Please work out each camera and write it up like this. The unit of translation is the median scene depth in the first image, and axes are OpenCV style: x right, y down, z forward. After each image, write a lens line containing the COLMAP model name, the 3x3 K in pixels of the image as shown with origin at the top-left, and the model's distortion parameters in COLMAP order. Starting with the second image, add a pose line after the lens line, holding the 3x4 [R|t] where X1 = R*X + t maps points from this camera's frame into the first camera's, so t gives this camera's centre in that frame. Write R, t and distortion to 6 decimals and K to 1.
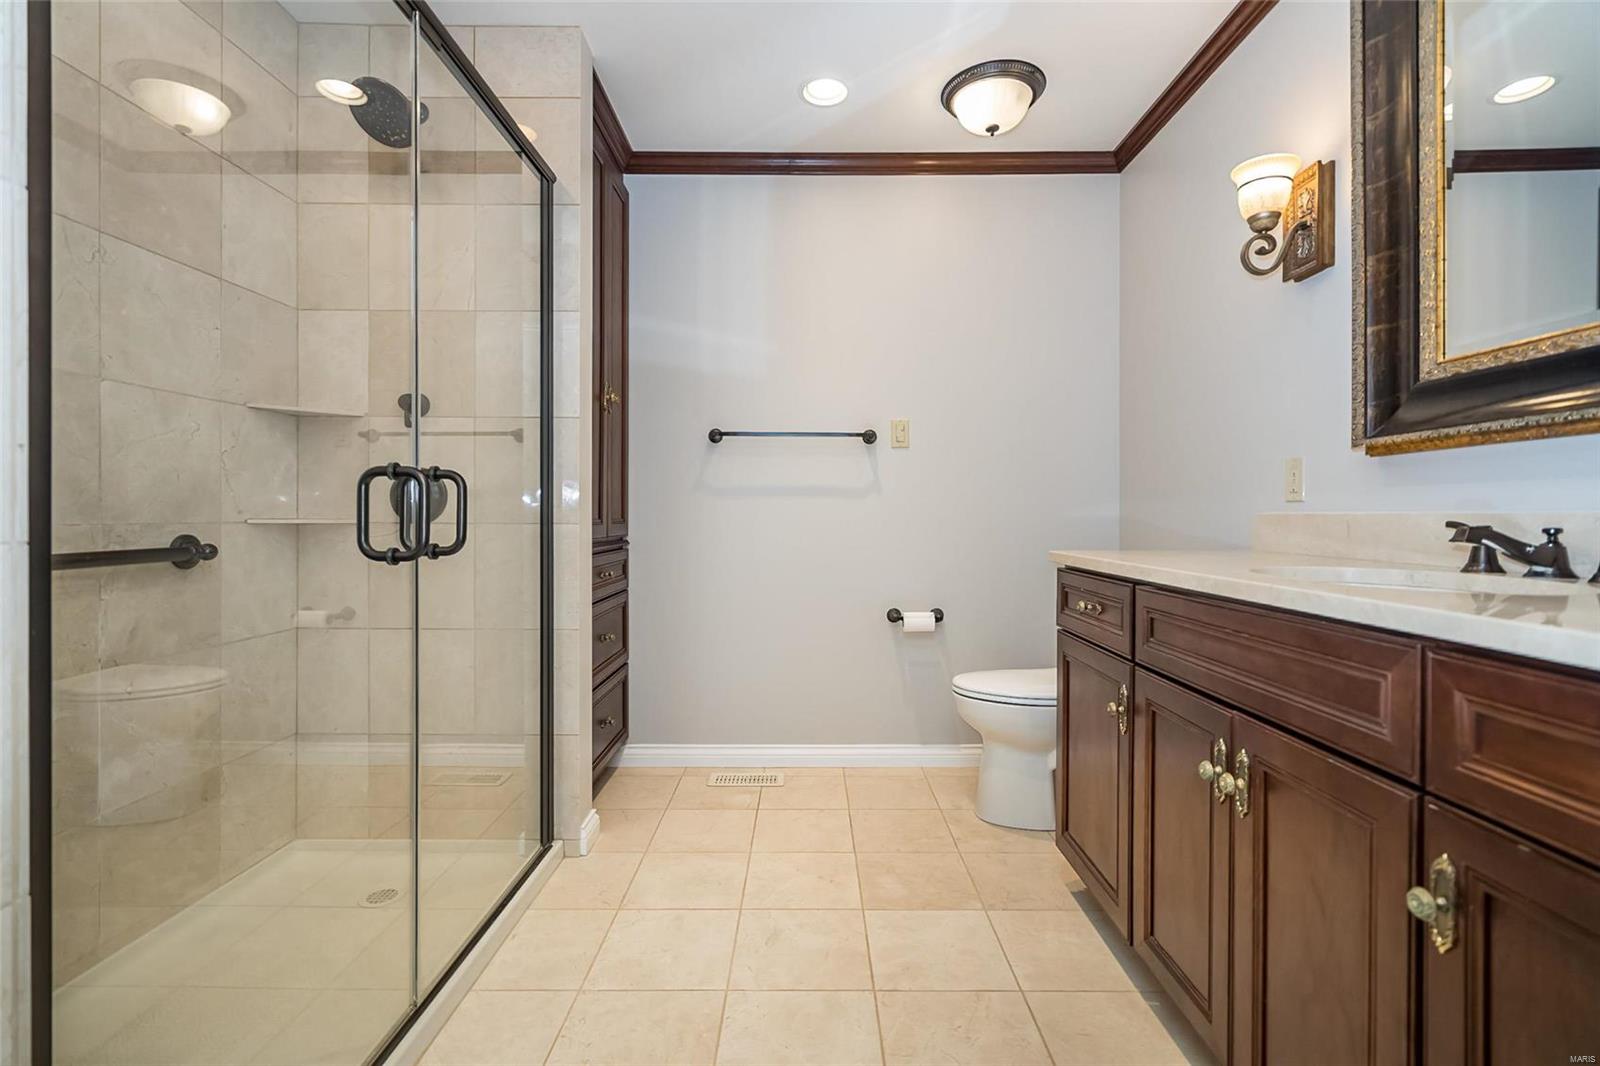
lens RADIAL K [[730.3, 0, 814.5], [0, 730.3, 520.7], [0, 0, 1]] dist [-0.008549, 0.002306]
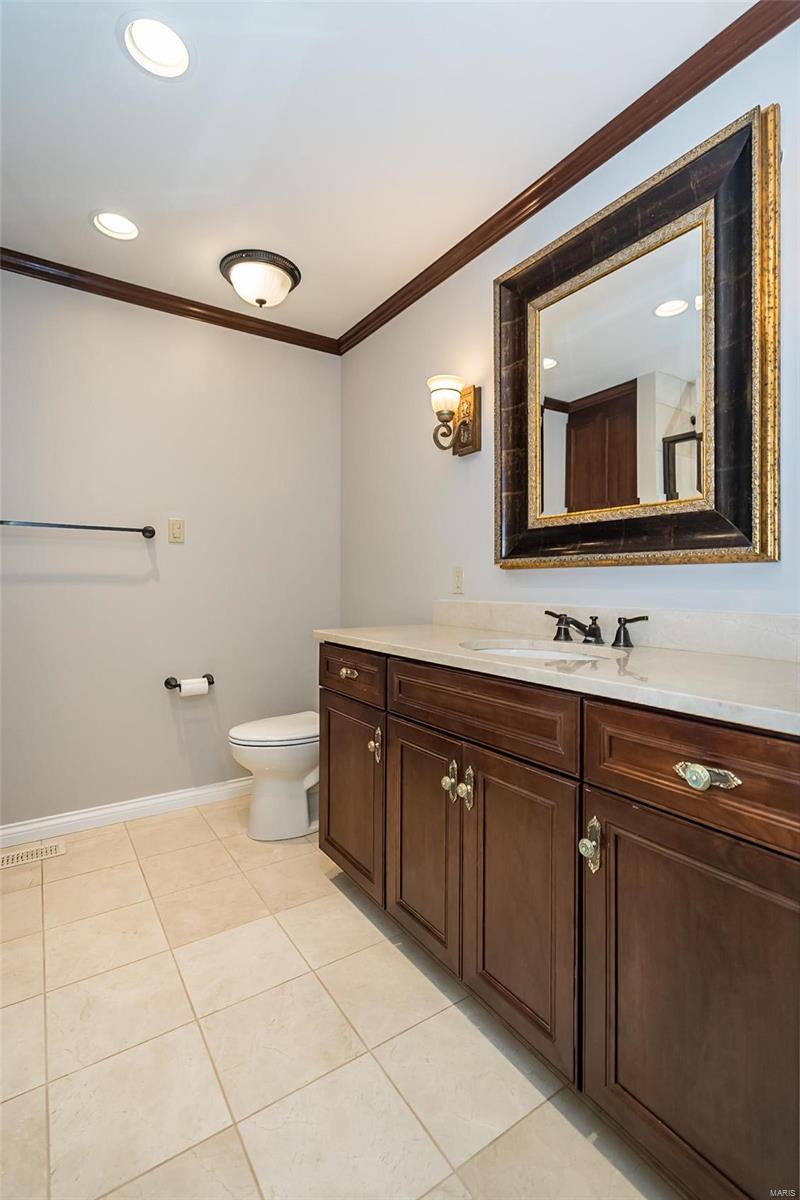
lens RADIAL K [[547.8, 0, 411.9], [0, 547.8, 584.6], [0, 0, 1]] dist [-0.008549, 0.002306]
pose [[0.826227, 0.003365, 0.563328, -0.116475], [-0.000667, 0.999987, -0.004995, -0.045326], [-0.563338, 0.003751, 0.826218, 0.071296]]
